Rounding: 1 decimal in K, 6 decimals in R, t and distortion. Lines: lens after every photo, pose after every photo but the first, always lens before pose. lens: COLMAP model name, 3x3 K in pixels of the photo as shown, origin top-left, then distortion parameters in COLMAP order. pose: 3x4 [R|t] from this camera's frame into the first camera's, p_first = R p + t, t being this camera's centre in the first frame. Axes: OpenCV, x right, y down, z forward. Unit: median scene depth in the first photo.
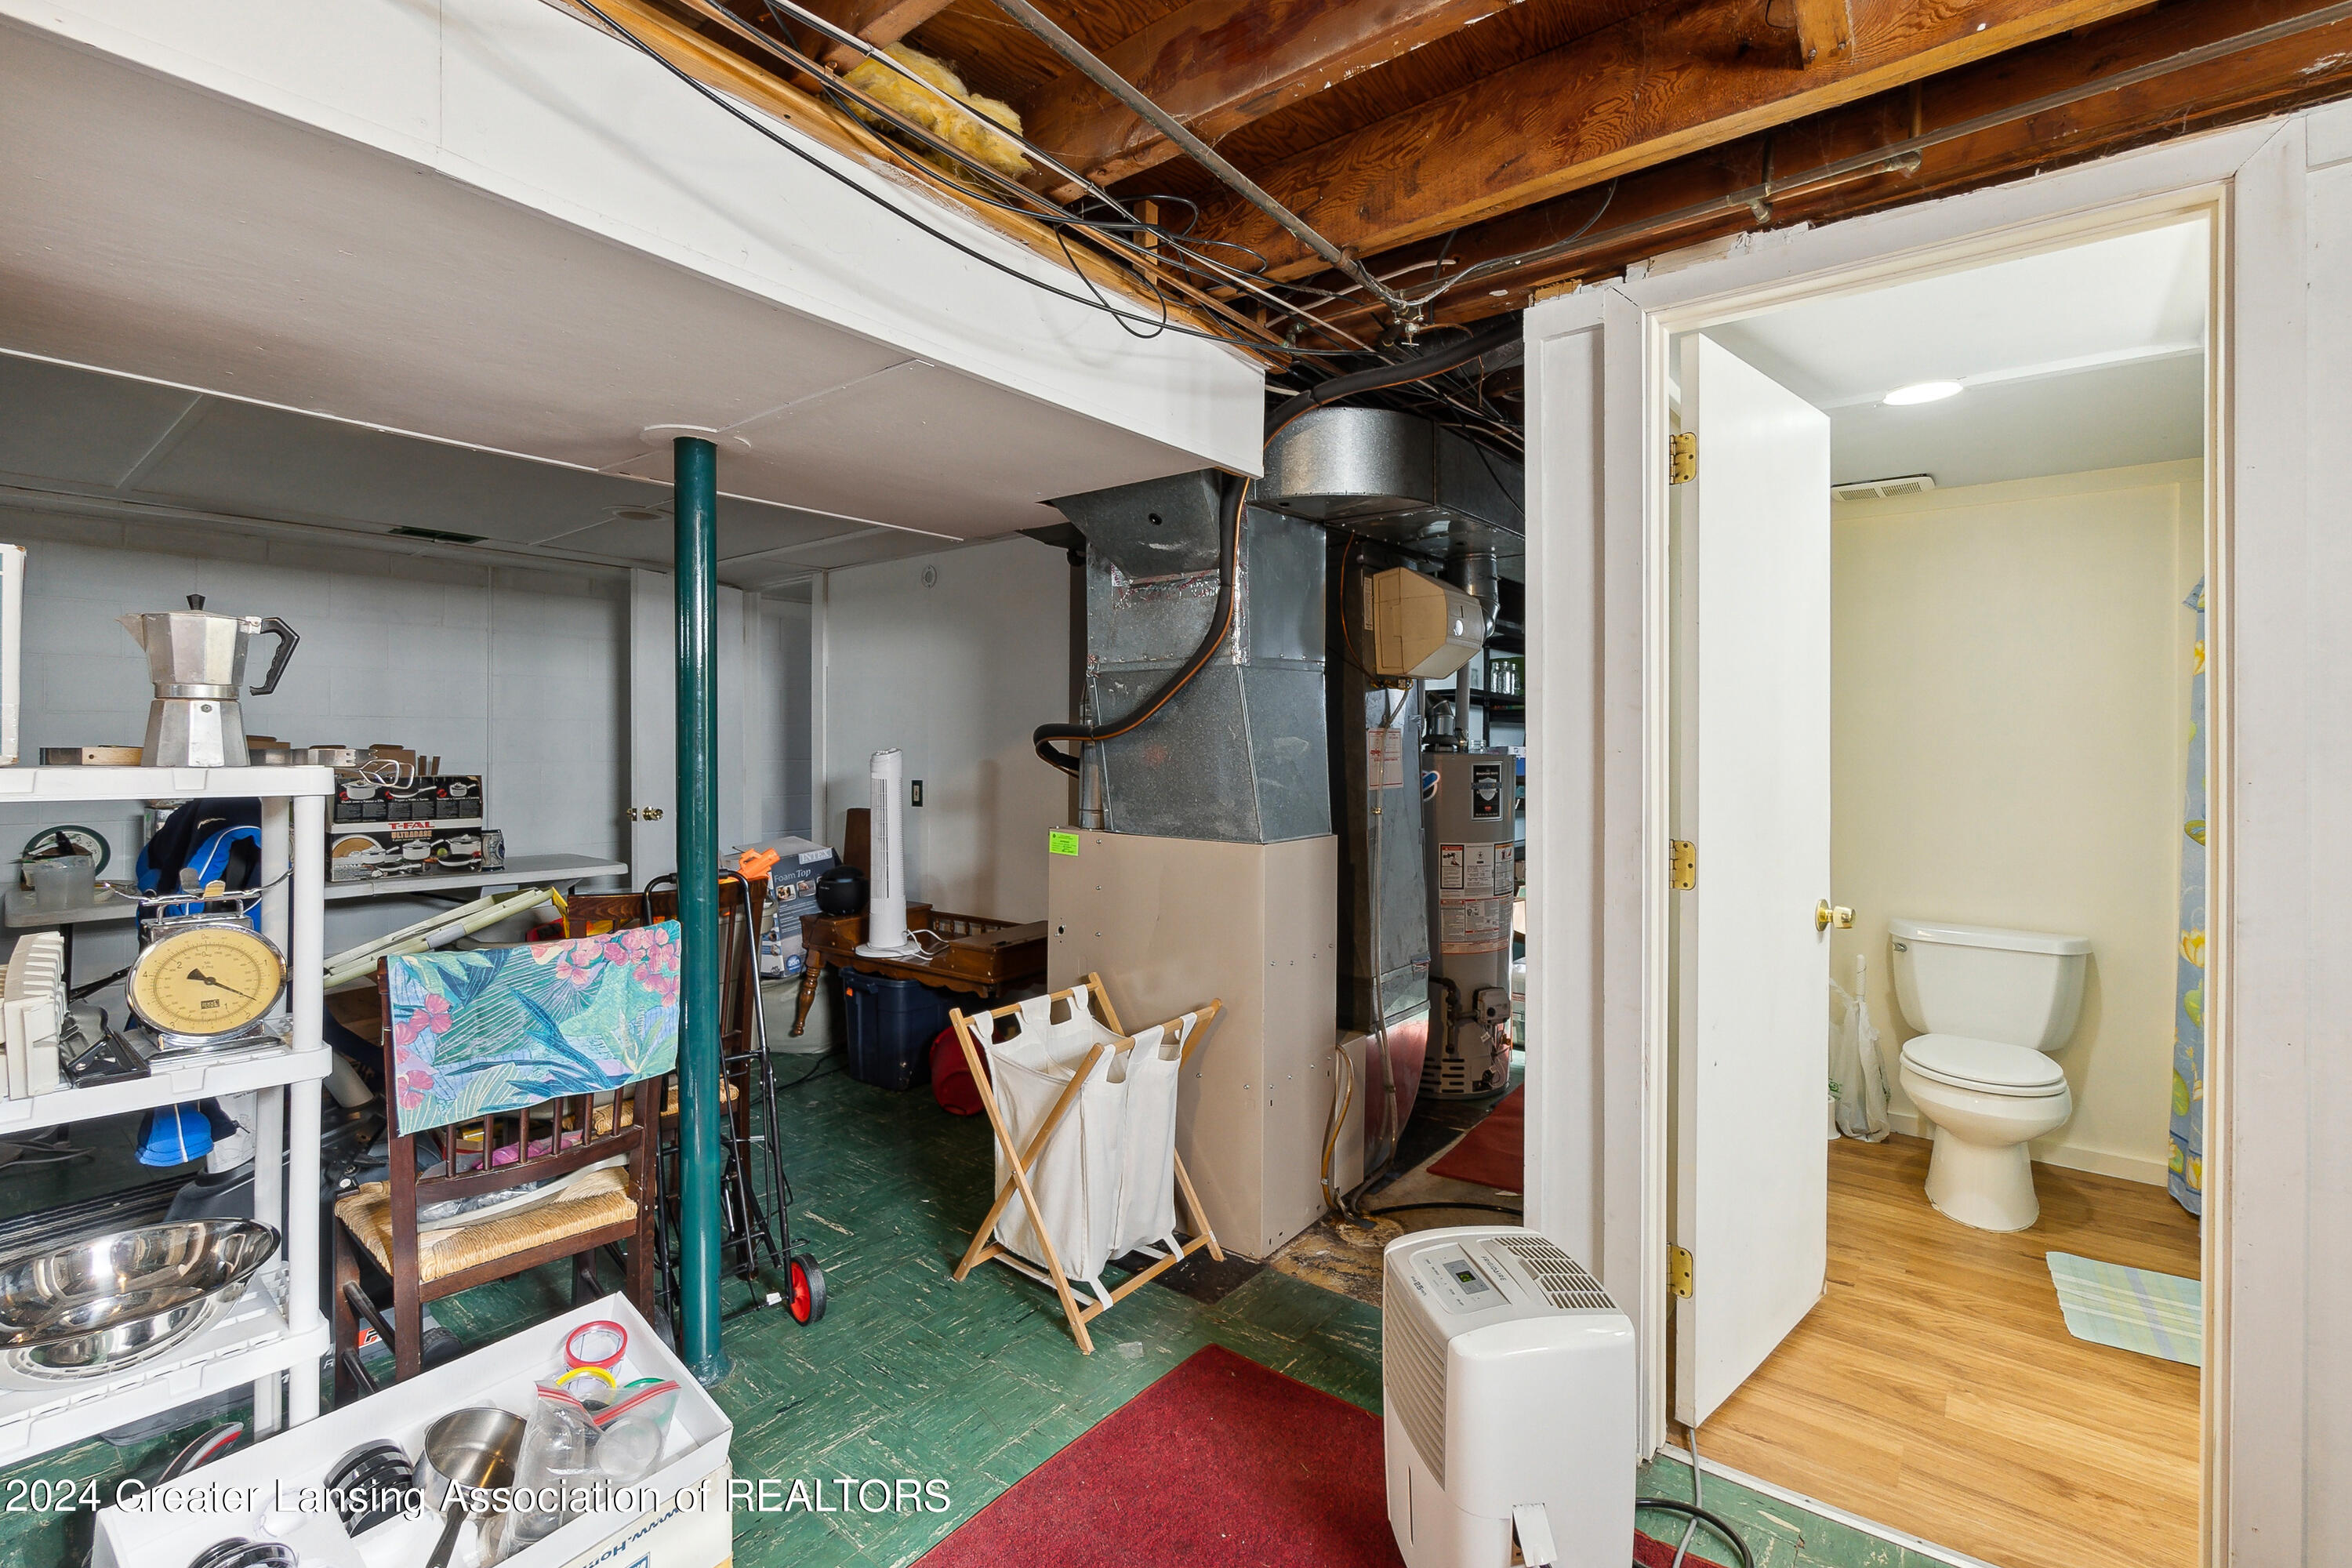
lens RADIAL K [[1046.1, 0, 1178.0], [0, 1046.1, 713.0], [0, 0, 1]] dist [-0.002396, 0.000307]
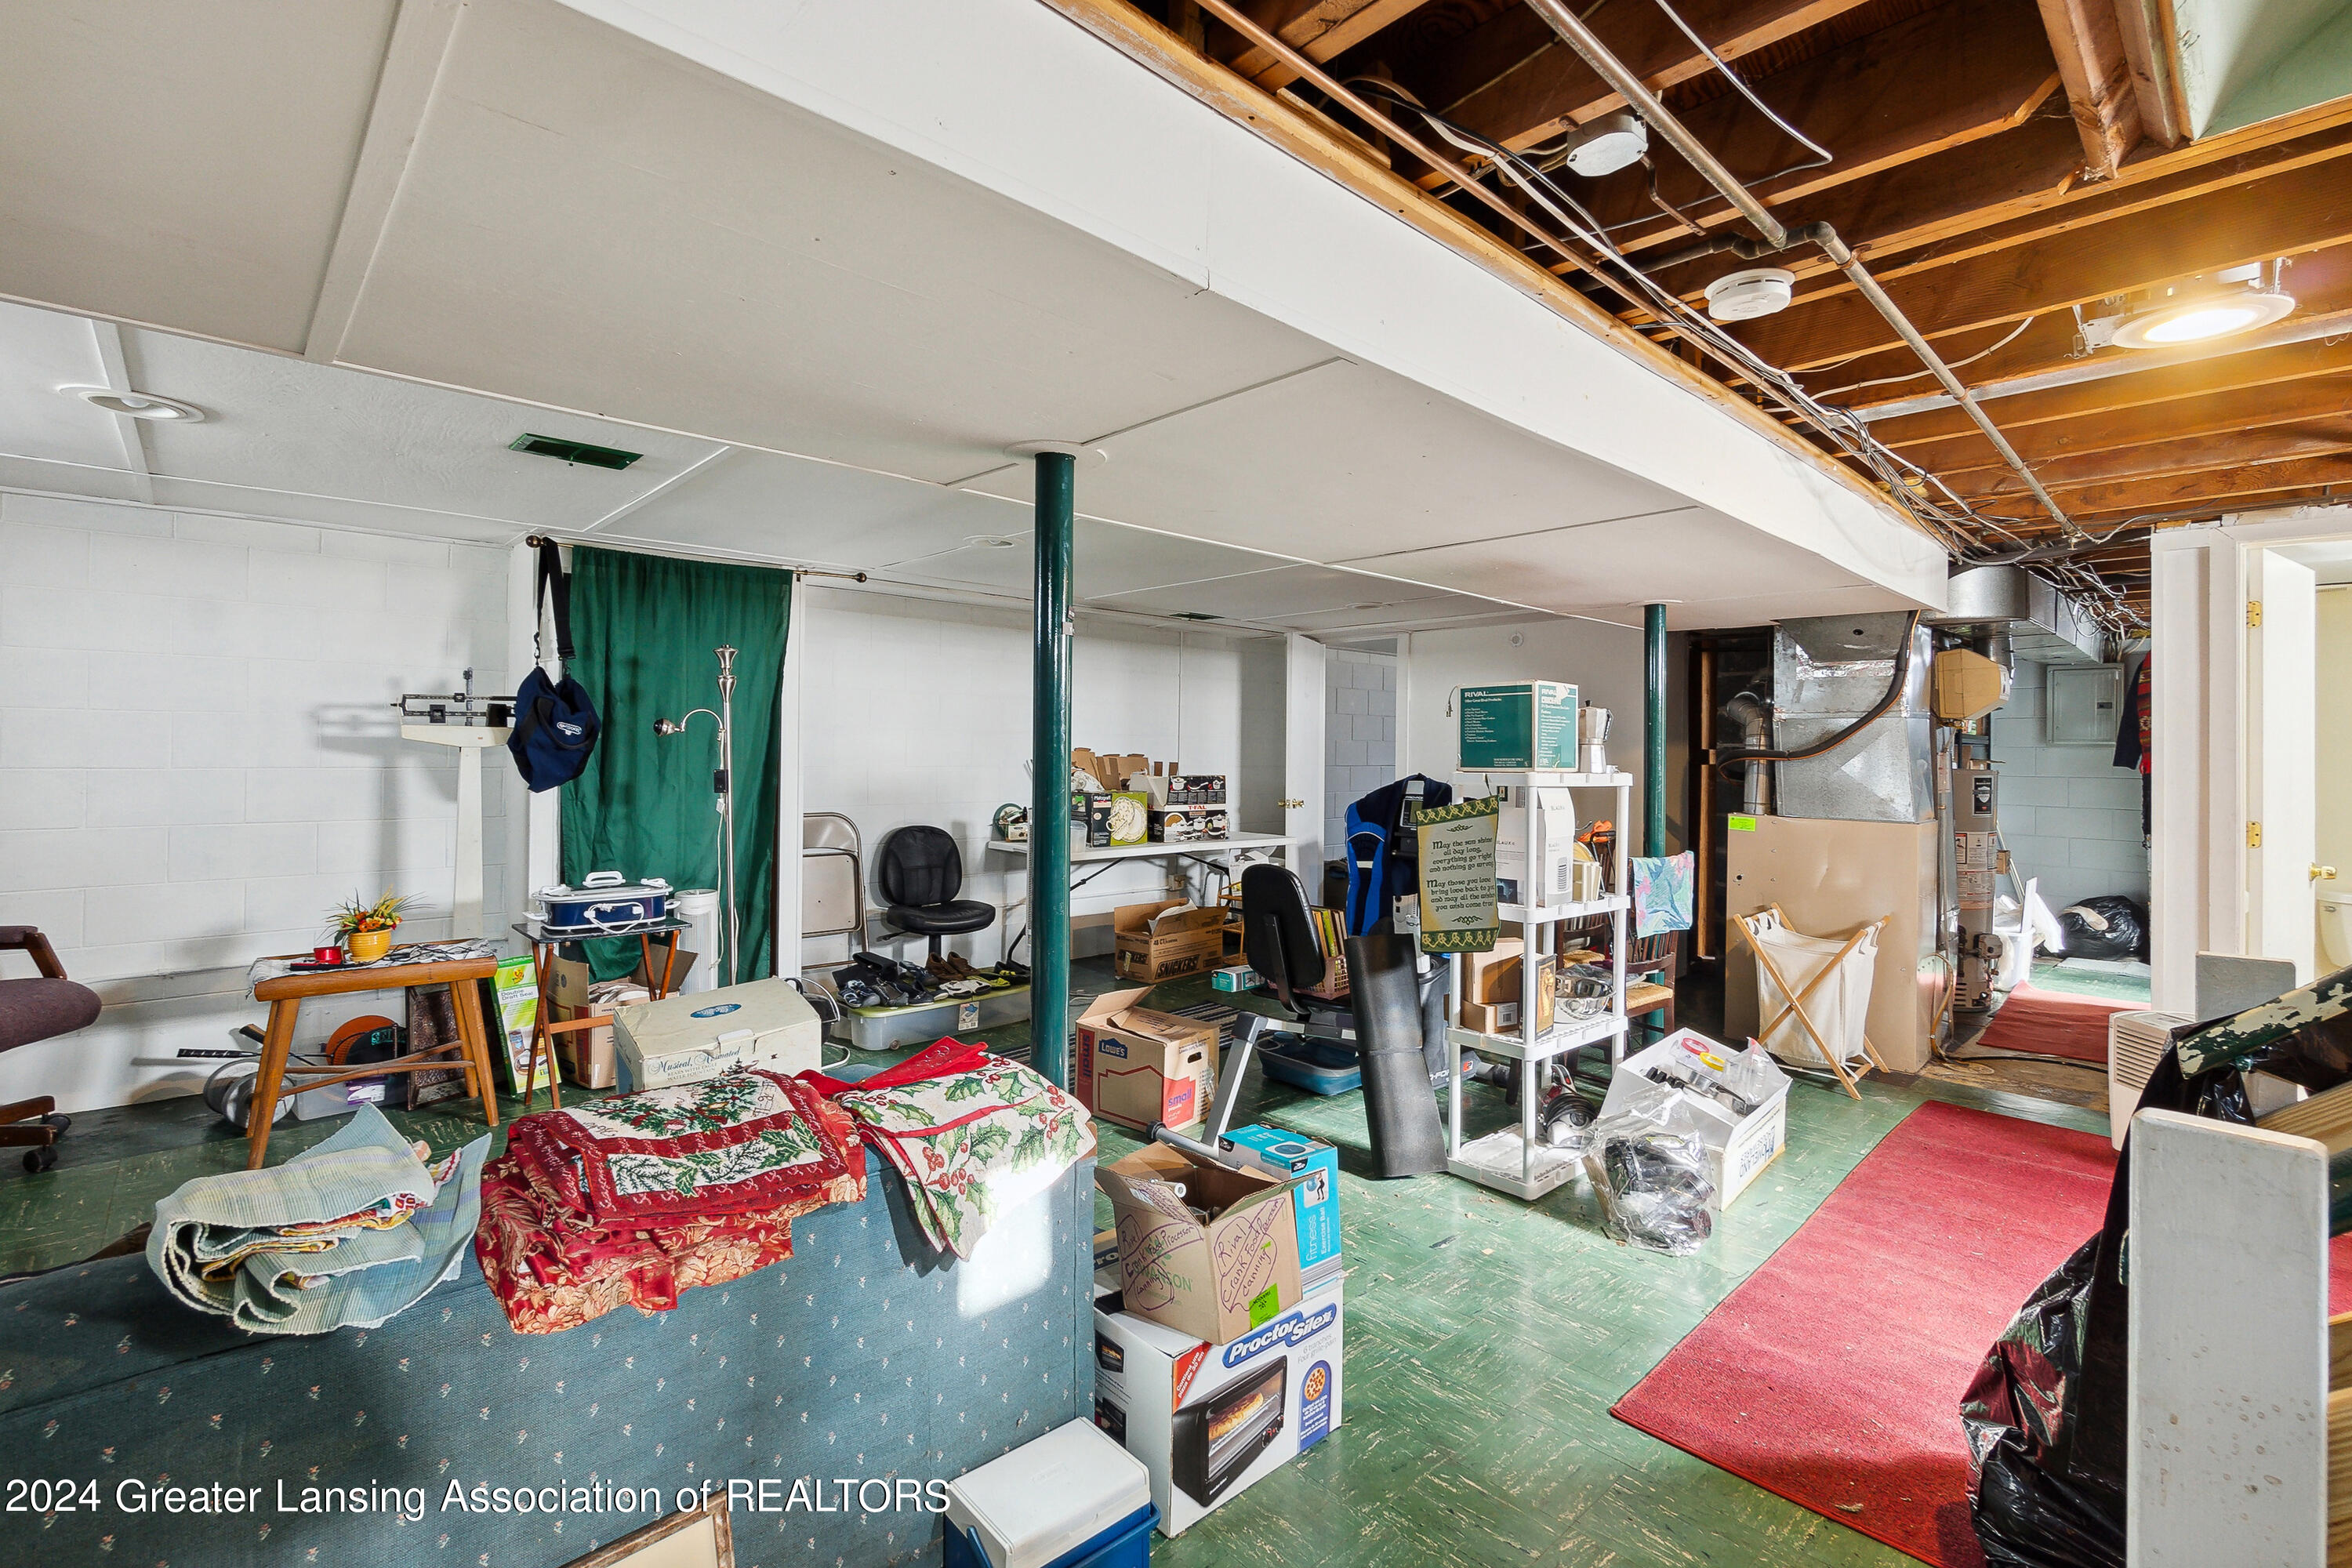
lens RADIAL K [[1046.1, 0, 1178.0], [0, 1046.1, 713.0], [0, 0, 1]] dist [-0.002396, 0.000307]
pose [[0.988412, 0.003716, -0.151749, -0.572860], [-0.004418, 0.999981, -0.004286, -0.026730], [0.151730, 0.004907, 0.988410, -0.572133]]
